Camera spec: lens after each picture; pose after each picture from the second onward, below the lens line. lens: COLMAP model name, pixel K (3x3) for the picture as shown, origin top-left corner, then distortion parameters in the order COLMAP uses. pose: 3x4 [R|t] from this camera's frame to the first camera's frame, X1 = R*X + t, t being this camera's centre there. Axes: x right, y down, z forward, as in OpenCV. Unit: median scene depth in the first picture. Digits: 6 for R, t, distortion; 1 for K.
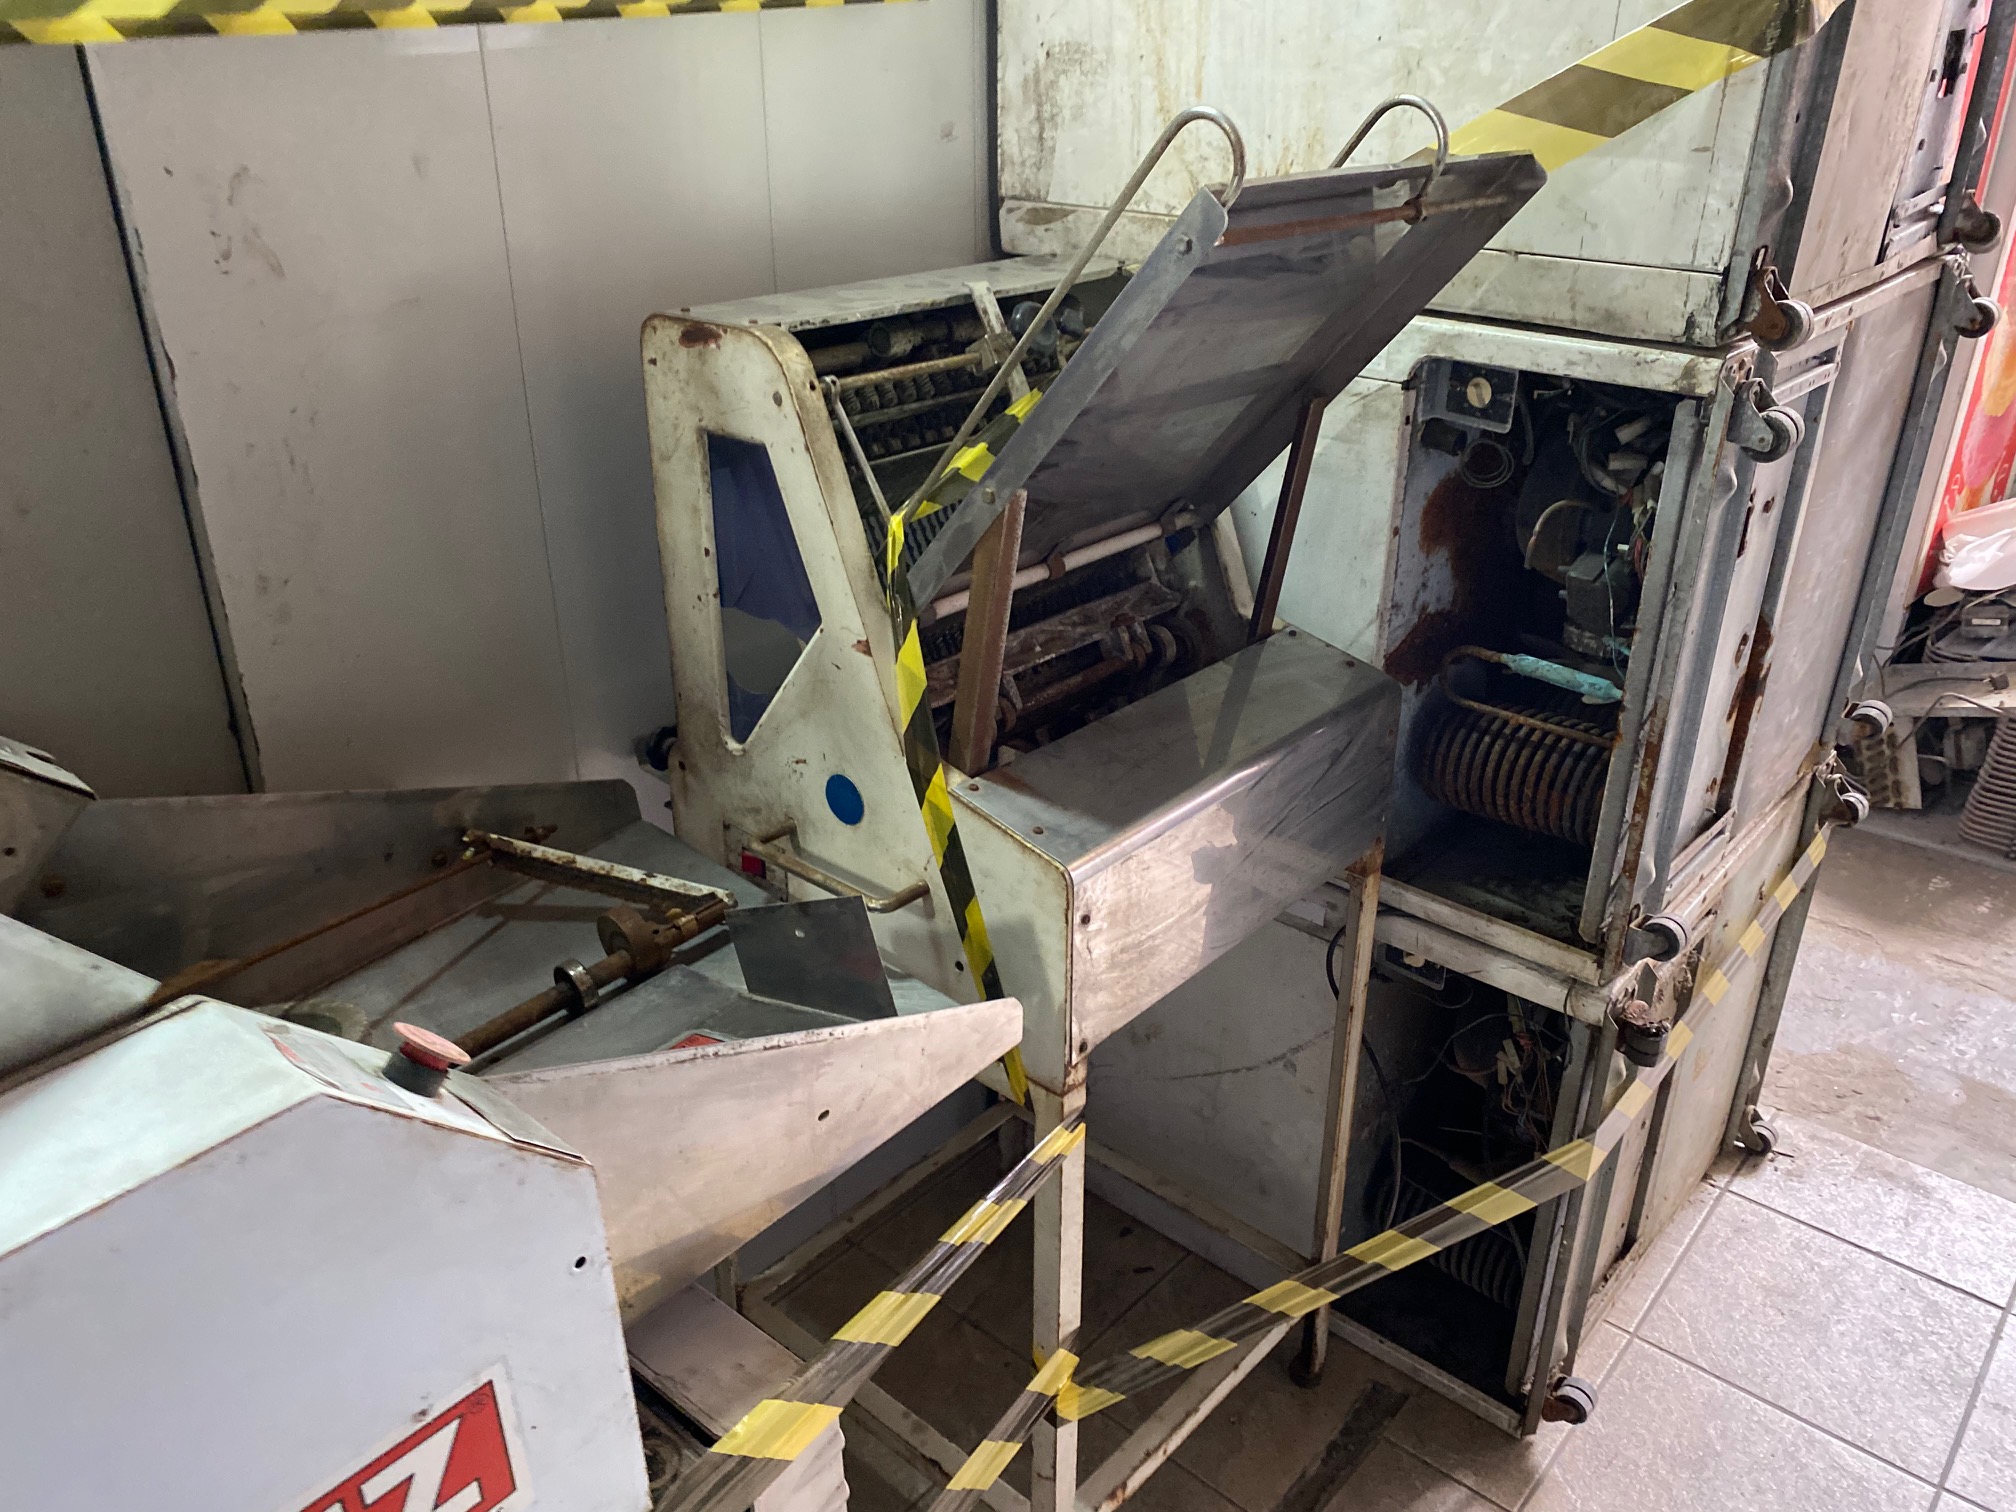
lens RADIAL K [[1569.1, 0, 1008.0], [0, 1569.1, 756.0], [0, 0, 1]] dist [0.000730, -0.002312]
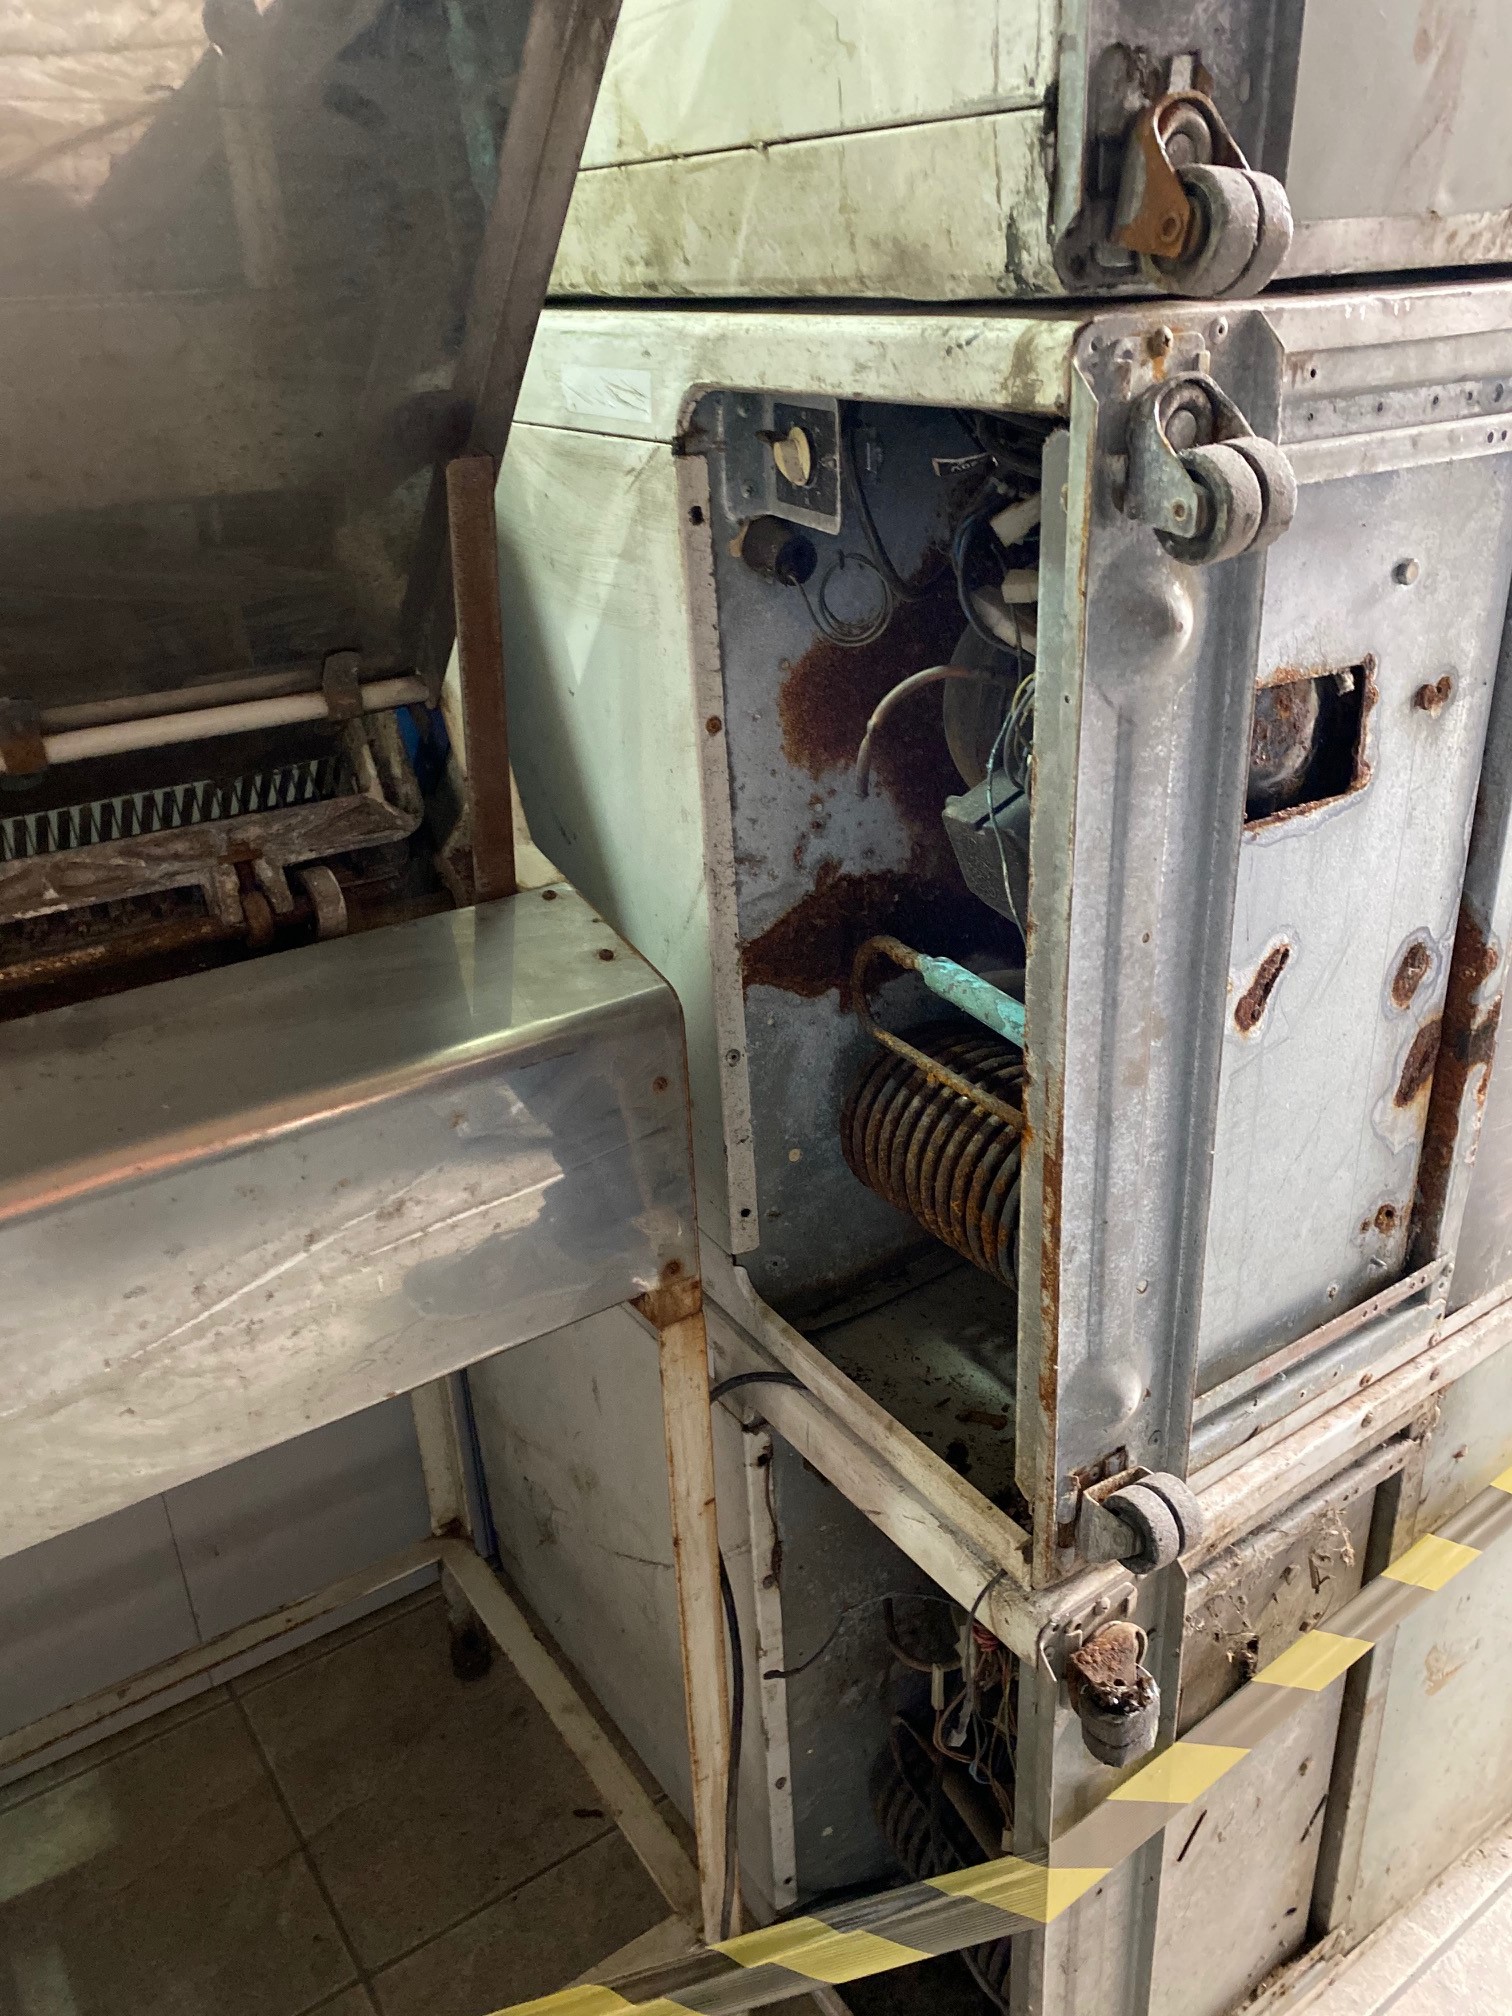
lens RADIAL K [[1554.0, 0, 805.8], [0, 1554.0, 986.4], [0, 0, 1]] dist [0.057206, -0.090060]
pose [[0.971975, 0.070933, -0.224129, 0.422982], [-0.073692, 0.997273, -0.003960, -0.051457], [0.223237, 0.020365, 0.974551, 0.481605]]
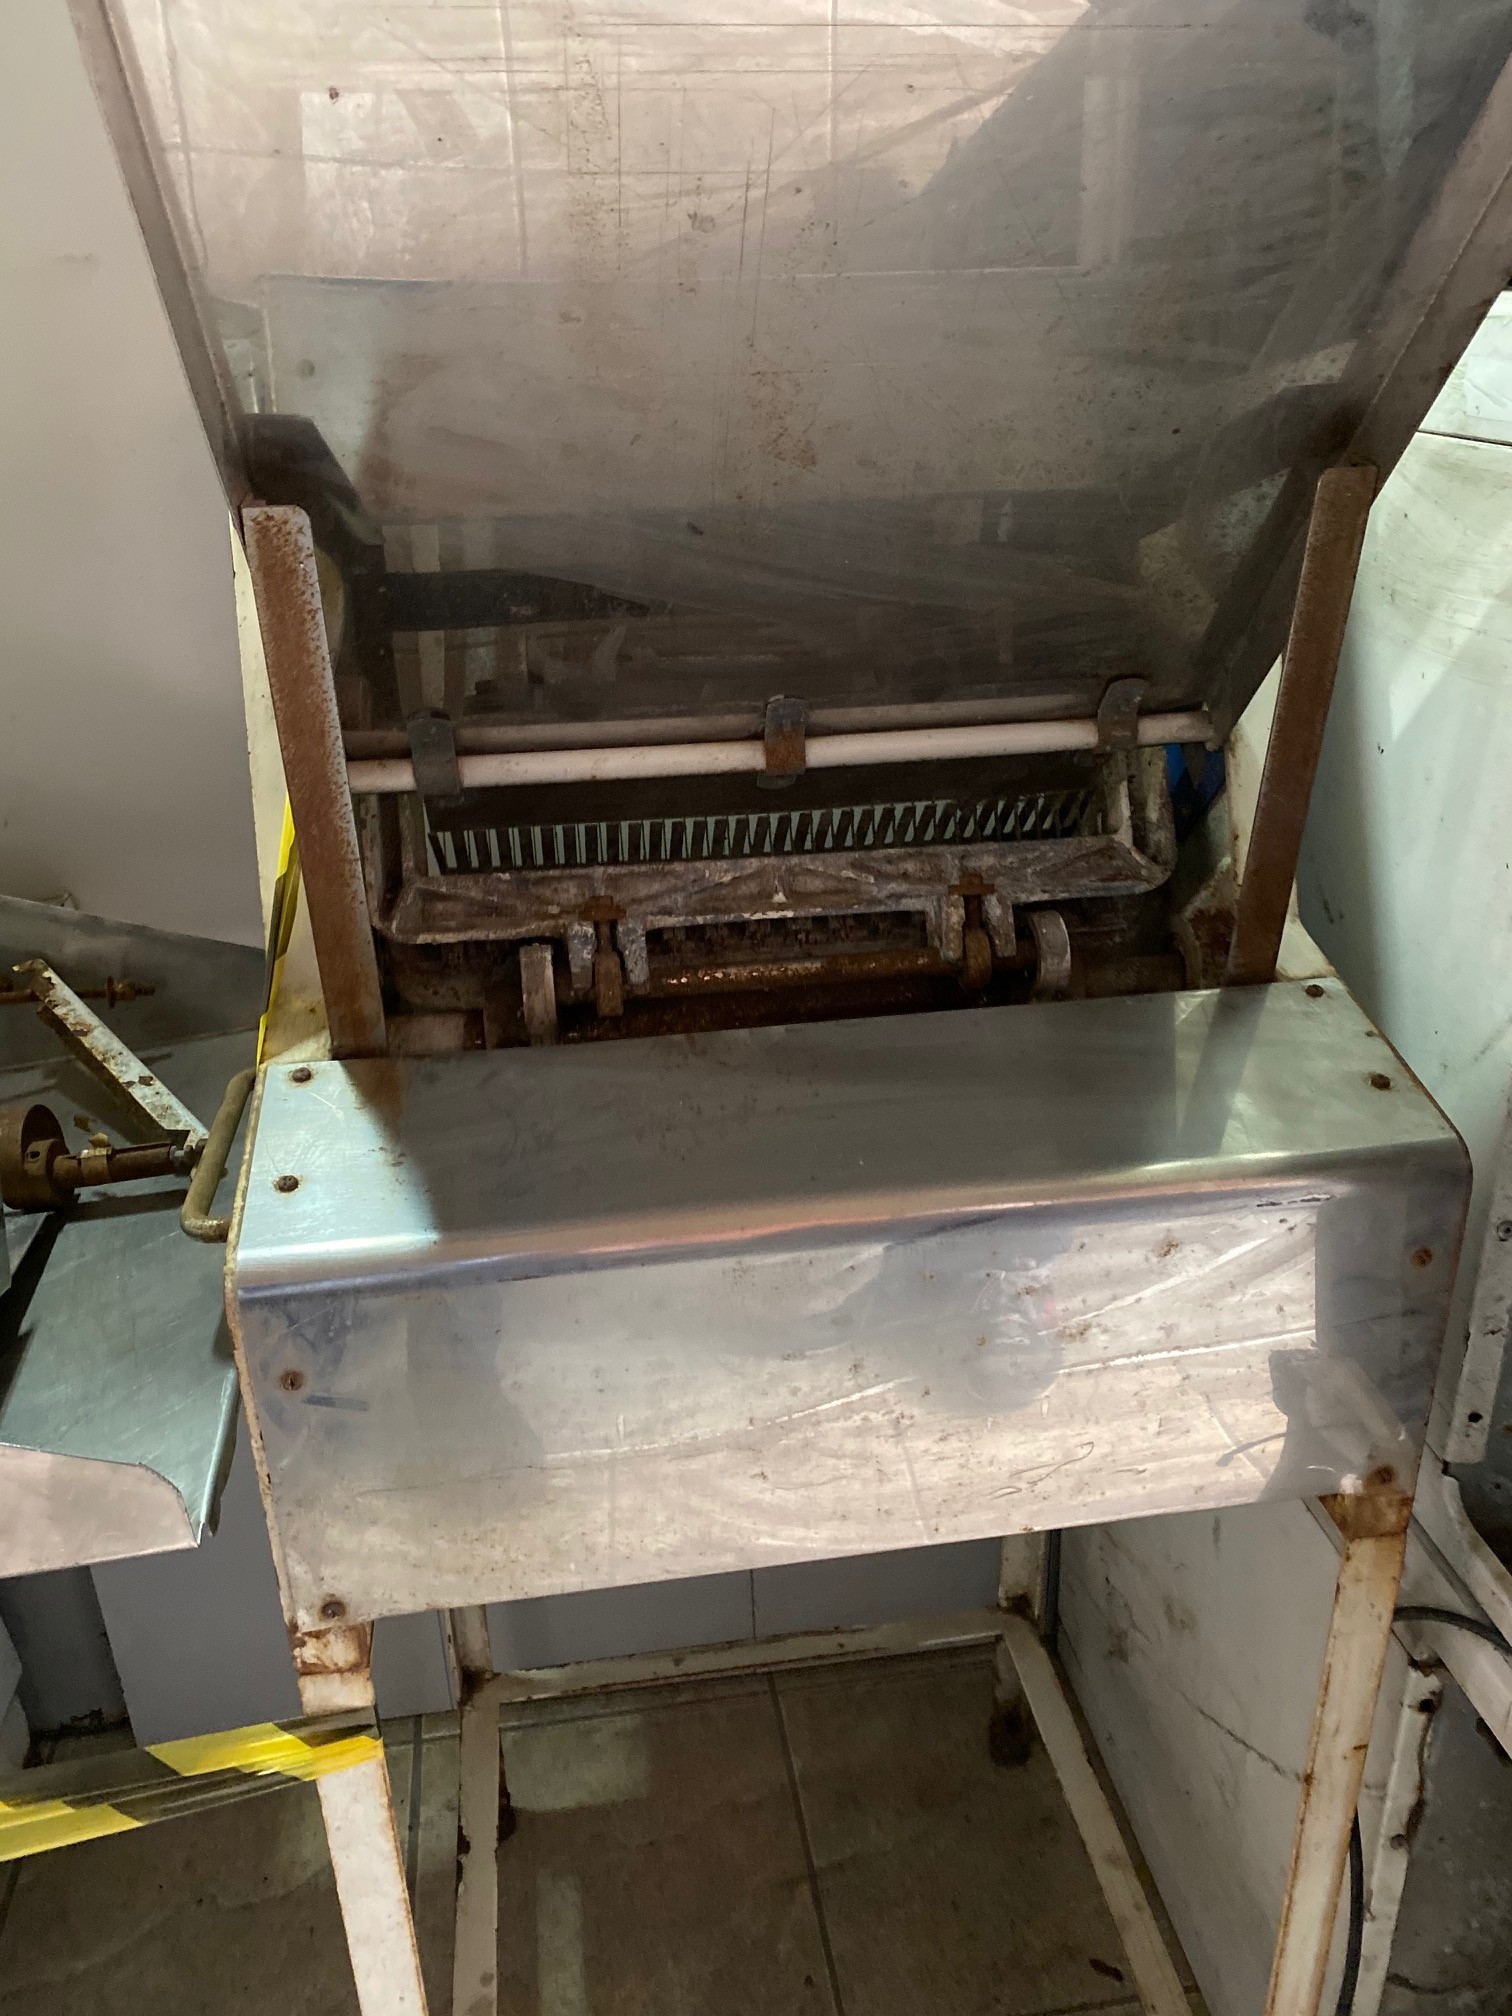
lens RADIAL K [[1569.1, 0, 752.2], [0, 1569.1, 975.9], [0, 0, 1]] dist [0.000730, -0.002312]
pose [[0.767097, 0.235392, -0.596785, 0.350362], [-0.249884, 0.966416, 0.059990, -0.071532], [0.590864, 0.103109, 0.800155, 0.535628]]
